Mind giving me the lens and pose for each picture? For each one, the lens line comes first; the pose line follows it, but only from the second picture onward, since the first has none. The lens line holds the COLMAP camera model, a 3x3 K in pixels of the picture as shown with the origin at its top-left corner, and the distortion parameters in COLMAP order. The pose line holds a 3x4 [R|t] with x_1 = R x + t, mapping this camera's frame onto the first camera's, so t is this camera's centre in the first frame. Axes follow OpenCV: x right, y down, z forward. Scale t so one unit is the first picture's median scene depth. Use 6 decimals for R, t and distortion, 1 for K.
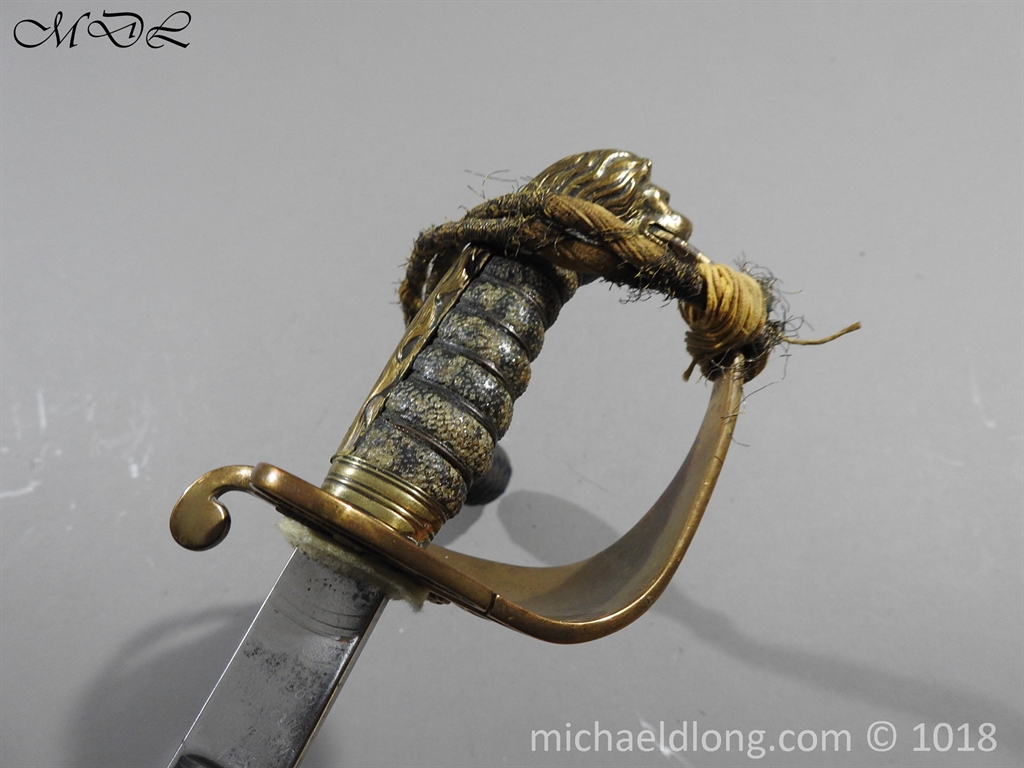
lens RADIAL K [[732.8, 0, 512.0], [0, 732.8, 384.0], [0, 0, 1]] dist [0.007678, -0.004175]
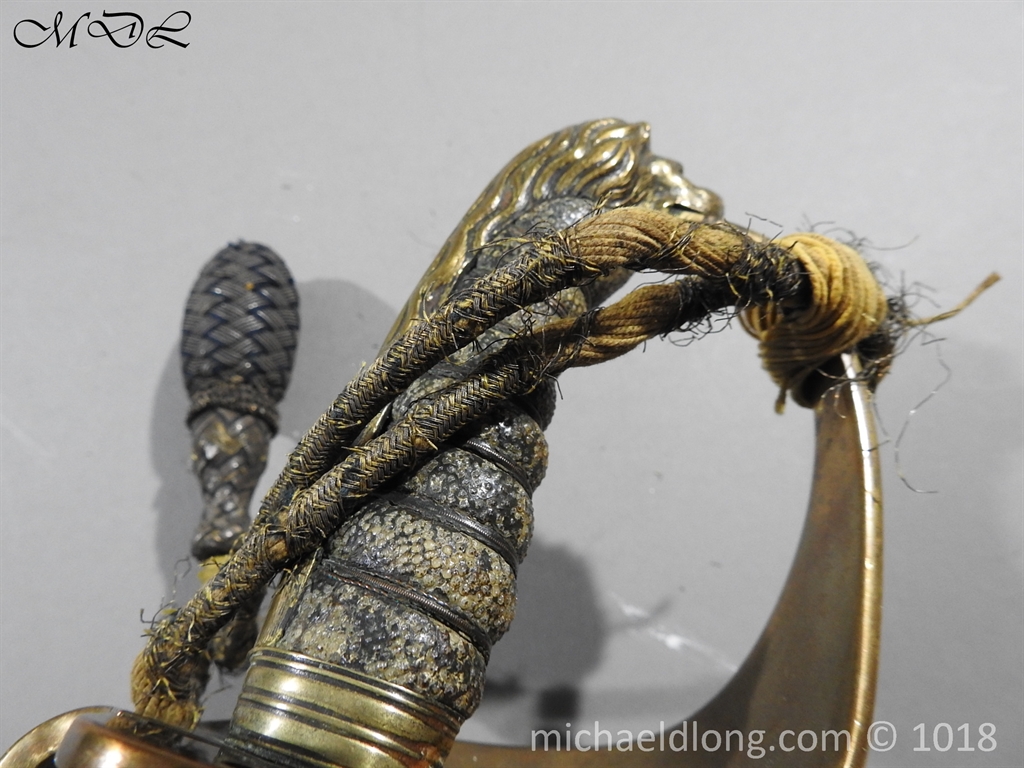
lens RADIAL K [[732.8, 0, 512.0], [0, 732.8, 384.0], [0, 0, 1]] dist [0.007678, -0.004175]
pose [[0.979880, -0.197882, 0.026043, -0.011481], [0.199583, 0.972450, -0.120447, 0.002803], [-0.001491, 0.123221, 0.992378, 0.395675]]
